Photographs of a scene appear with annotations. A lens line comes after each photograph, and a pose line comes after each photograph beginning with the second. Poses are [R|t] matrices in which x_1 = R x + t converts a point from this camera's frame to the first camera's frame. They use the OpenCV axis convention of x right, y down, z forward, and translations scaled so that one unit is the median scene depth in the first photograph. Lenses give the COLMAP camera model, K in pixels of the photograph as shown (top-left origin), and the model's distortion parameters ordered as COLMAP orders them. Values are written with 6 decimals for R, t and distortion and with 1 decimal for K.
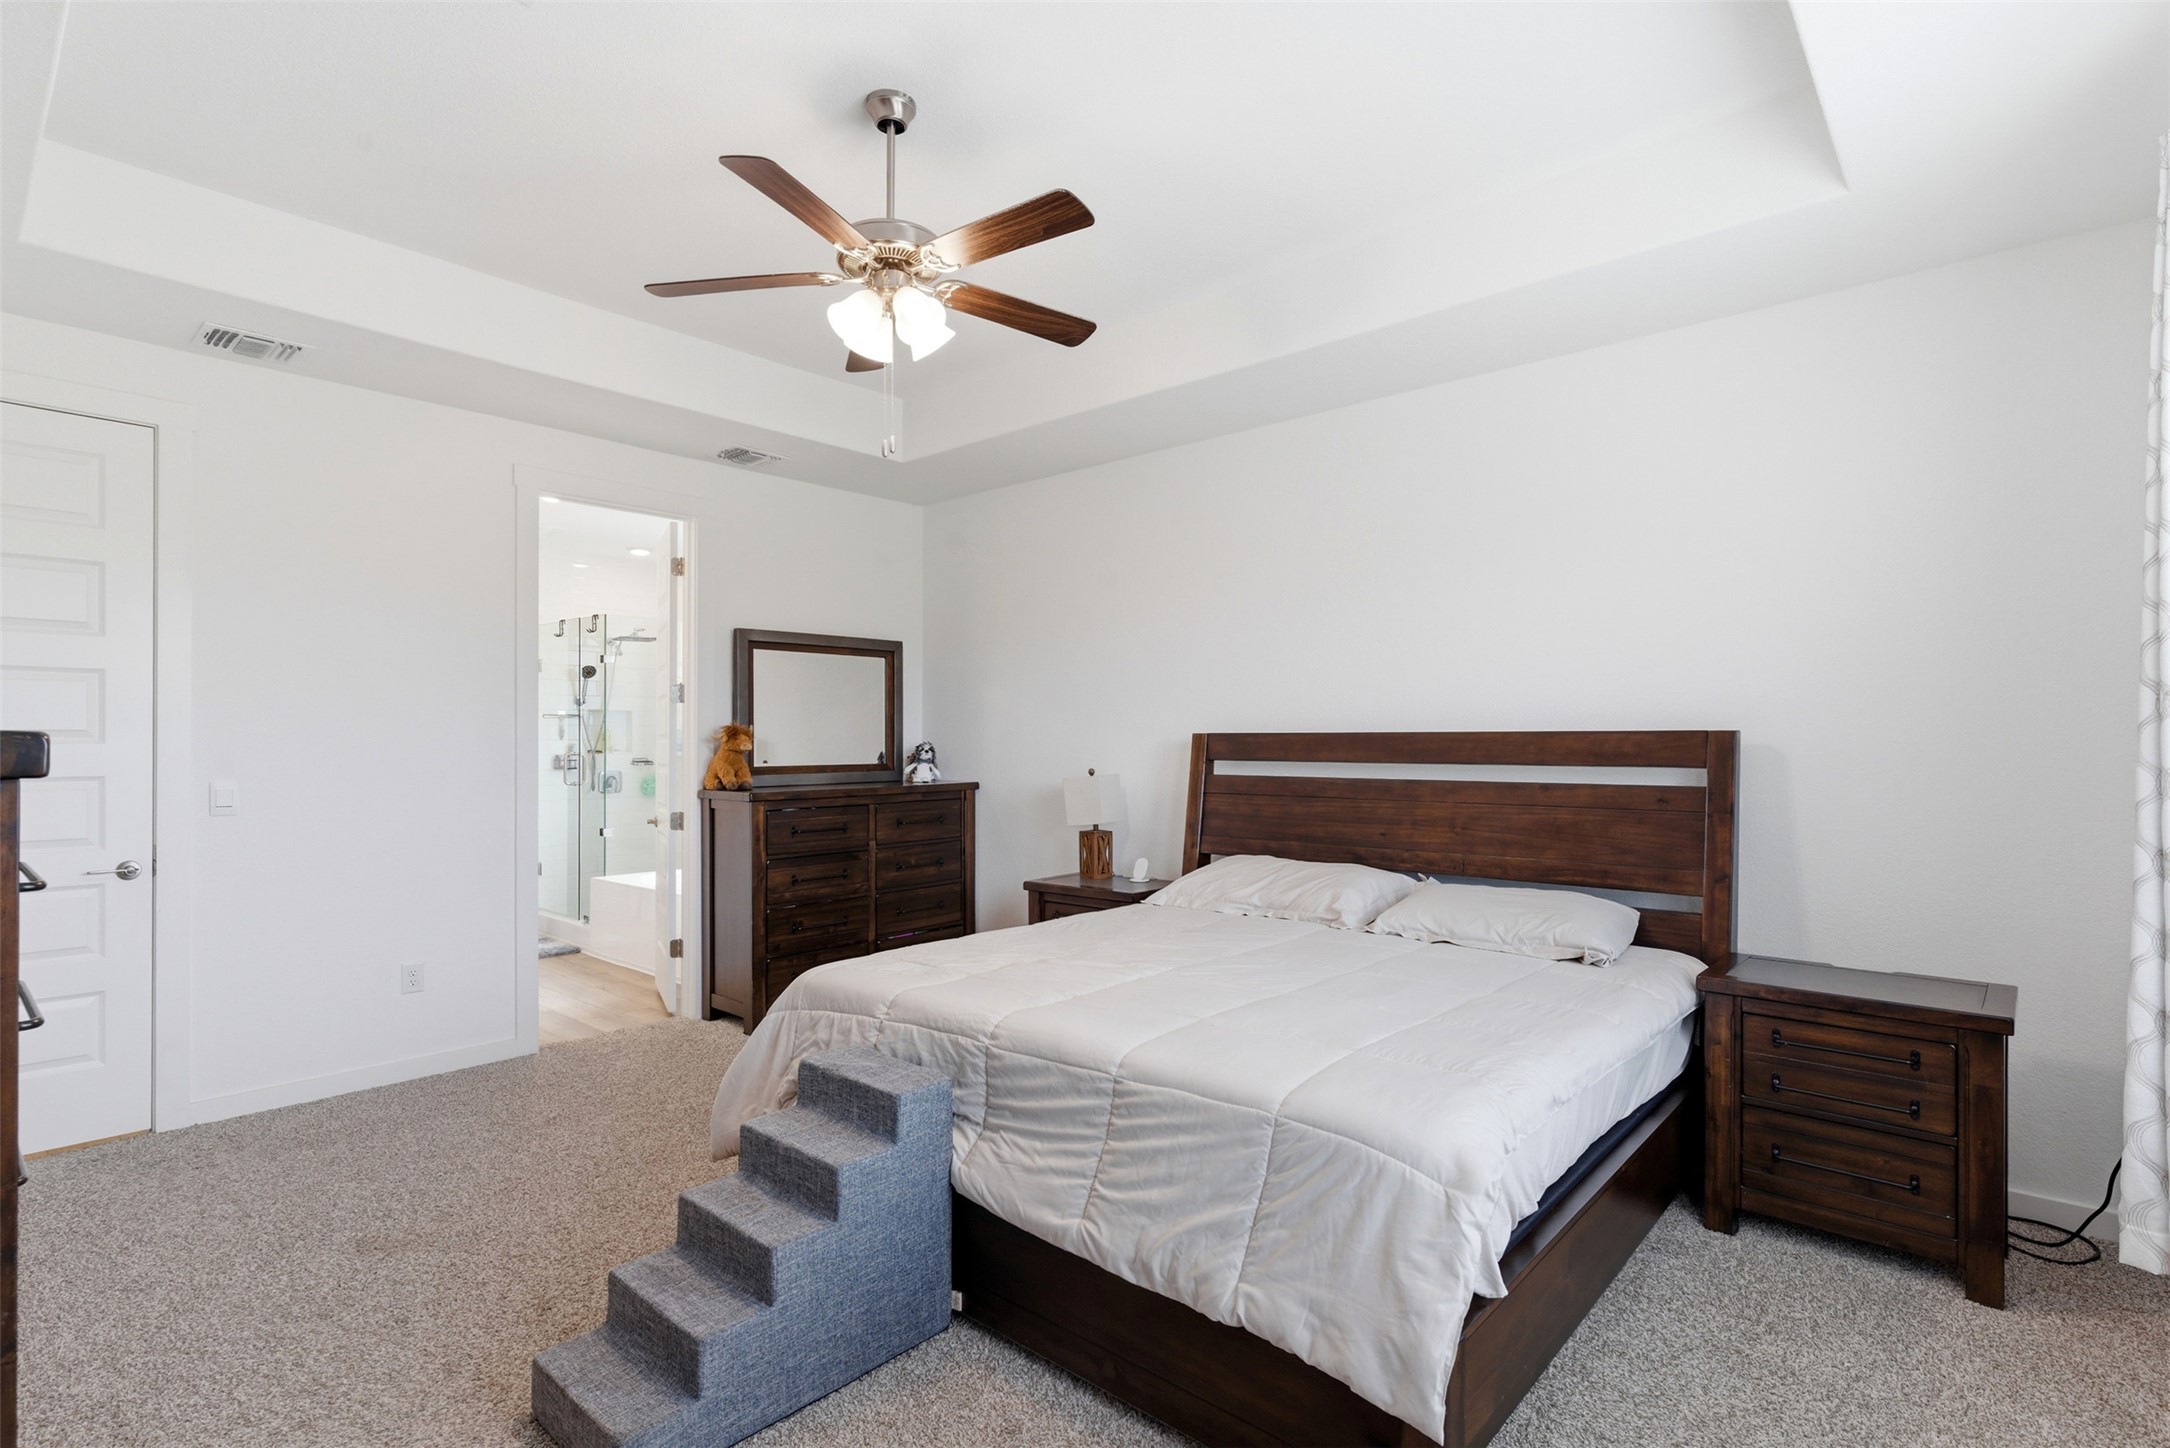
lens RADIAL K [[1060.6, 0, 1078.5], [0, 1060.6, 728.5], [0, 0, 1]] dist [-0.003908, -0.002123]
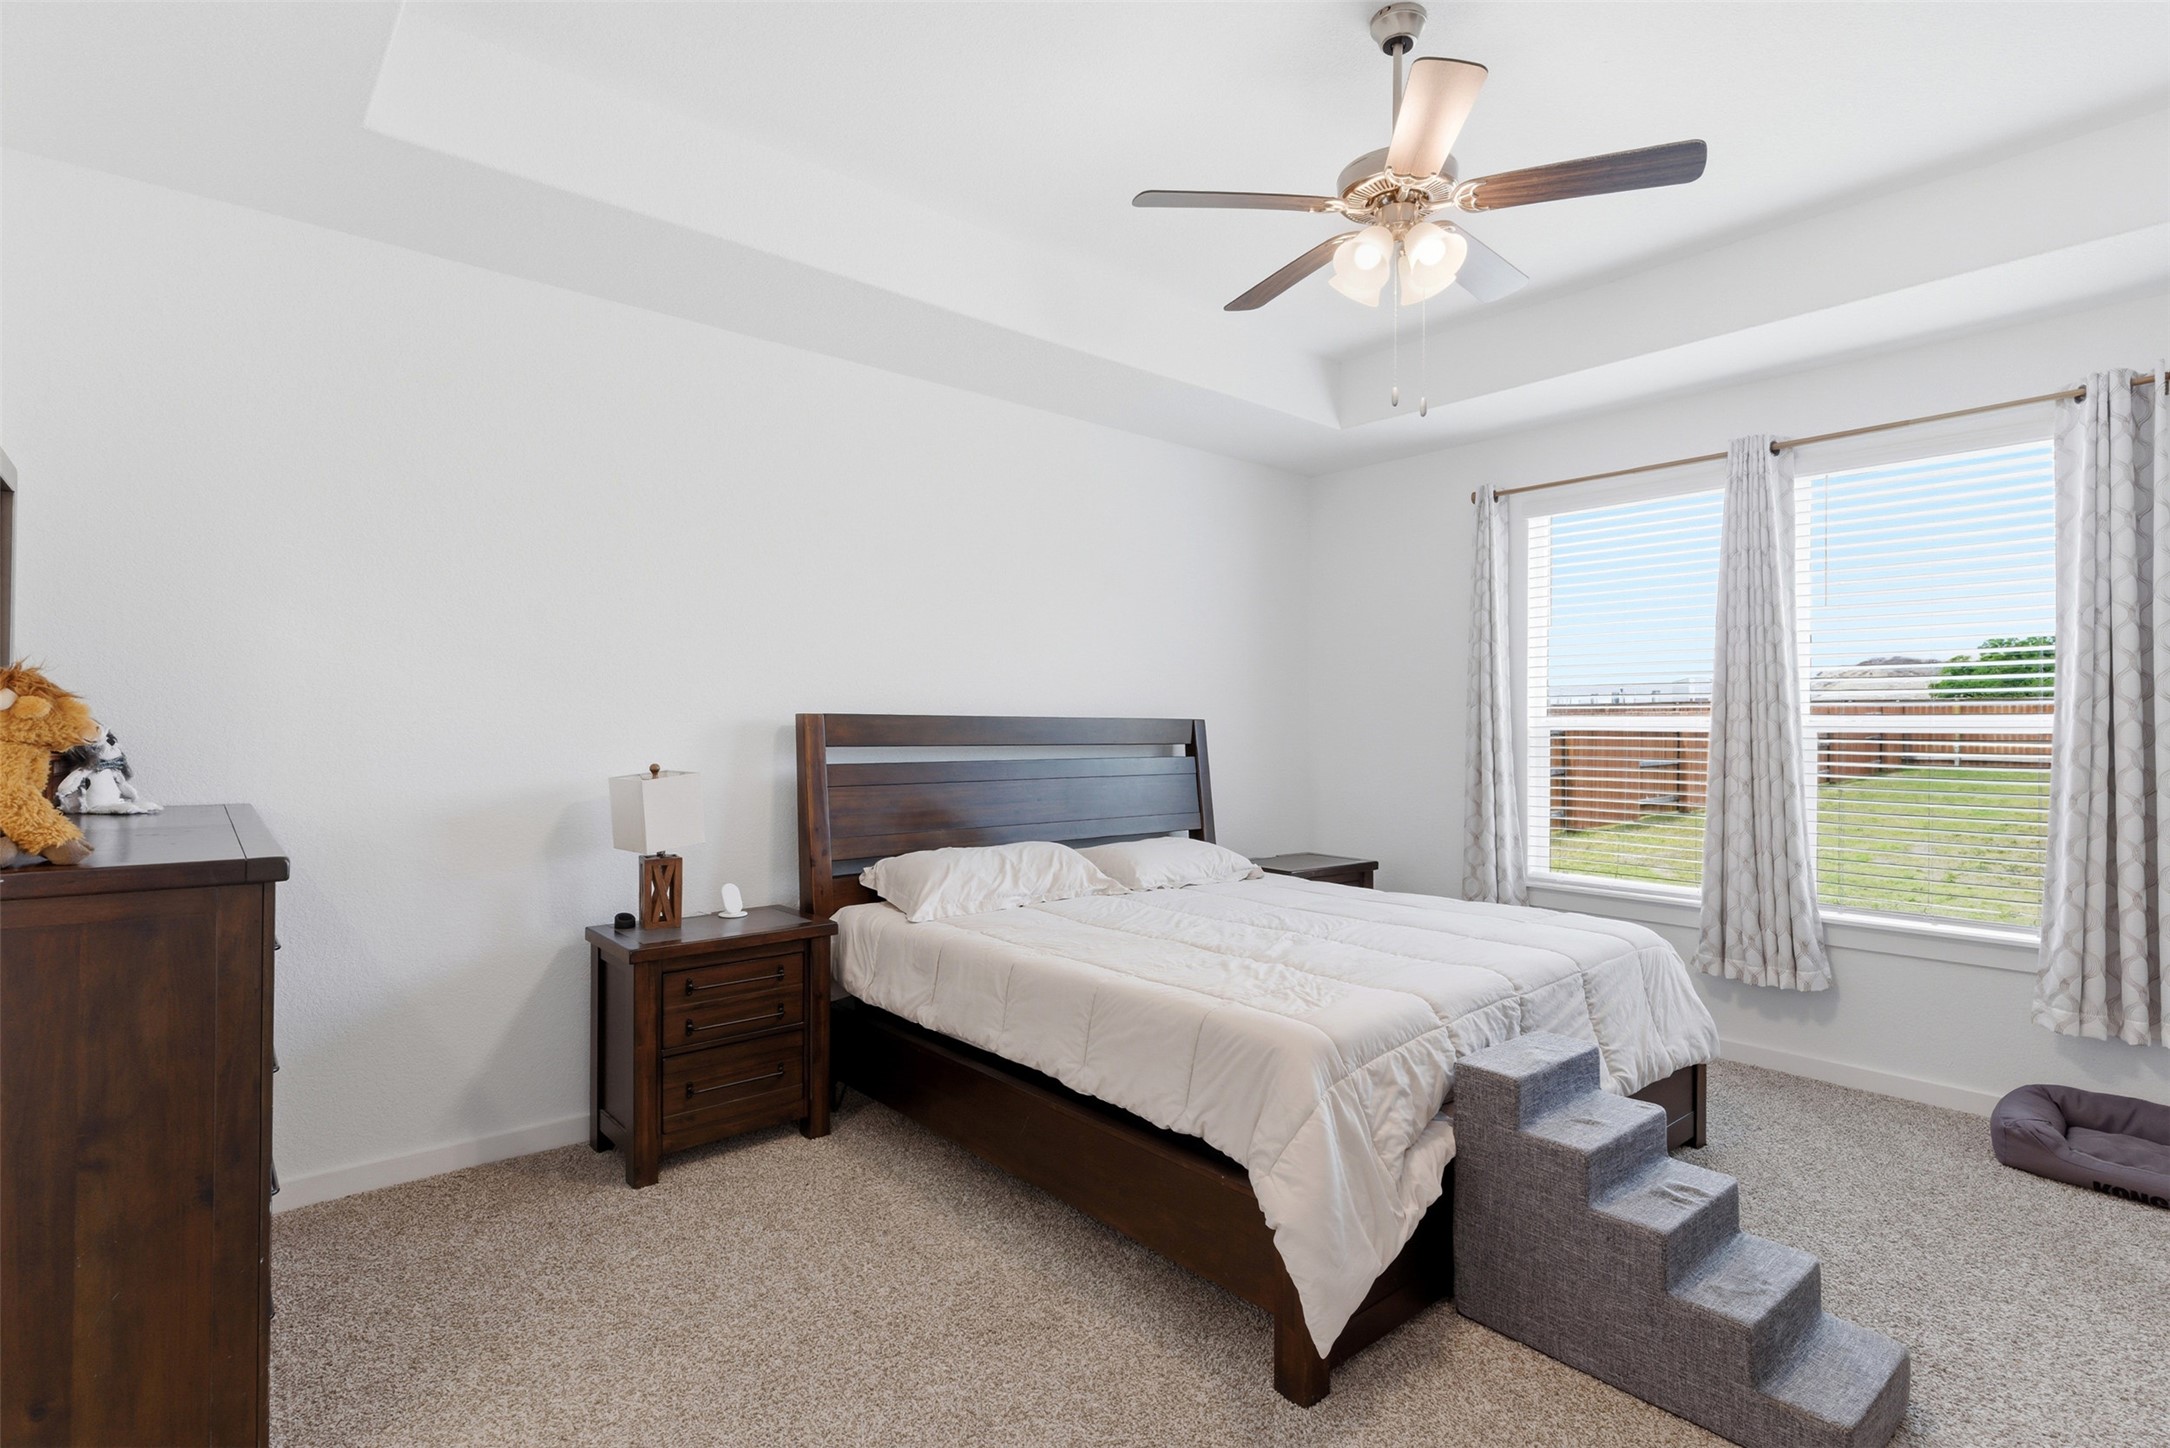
lens RADIAL K [[1060.6, 0, 1088.7], [0, 1060.6, 719.8], [0, 0, 1]] dist [-0.003908, -0.002123]
pose [[0.140062, 0.008545, 0.990106, -0.579245], [-0.014298, 0.999876, -0.006606, 0.009977], [-0.990040, -0.013231, 0.140167, 0.598463]]
